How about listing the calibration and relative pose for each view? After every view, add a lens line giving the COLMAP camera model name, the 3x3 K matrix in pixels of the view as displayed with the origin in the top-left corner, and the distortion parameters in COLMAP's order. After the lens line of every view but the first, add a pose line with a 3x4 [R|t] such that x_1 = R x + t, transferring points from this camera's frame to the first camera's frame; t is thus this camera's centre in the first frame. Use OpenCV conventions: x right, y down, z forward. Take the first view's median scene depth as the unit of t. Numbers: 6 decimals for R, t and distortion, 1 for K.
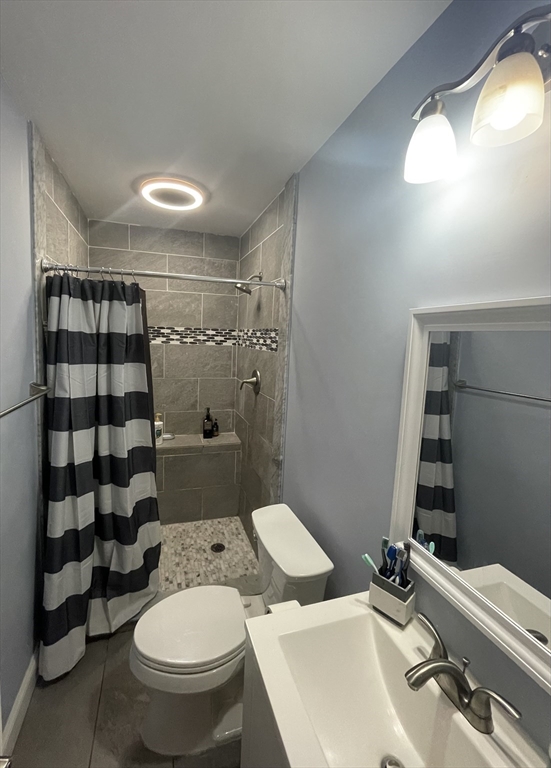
lens RADIAL K [[366.6, 0, 275.3], [0, 366.6, 382.0], [0, 0, 1]] dist [0.002039, -0.000080]
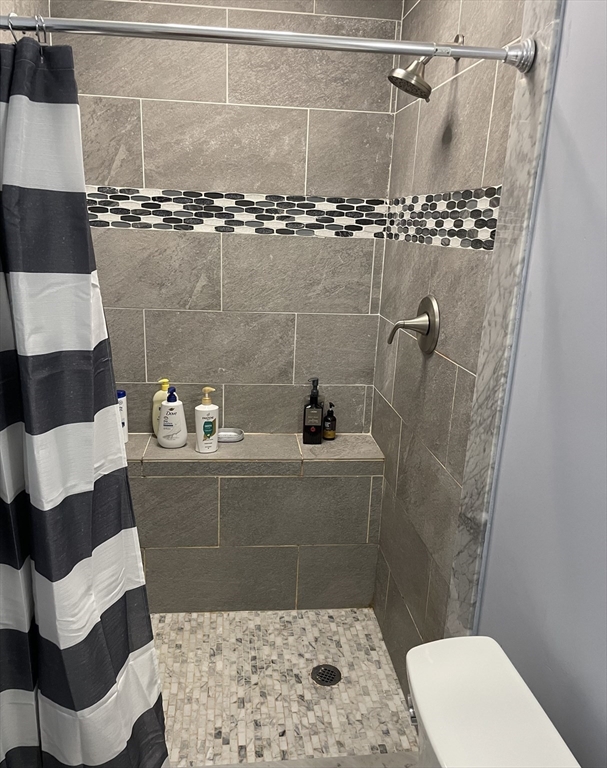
lens RADIAL K [[625.8, 0, 302.2], [0, 625.8, 383.4], [0, 0, 1]] dist [0.056422, -0.006017]
pose [[0.974943, 0.052812, -0.216095, -0.032663], [-0.029665, 0.993600, 0.108991, -0.008653], [0.220468, -0.099849, 0.970270, 0.257891]]
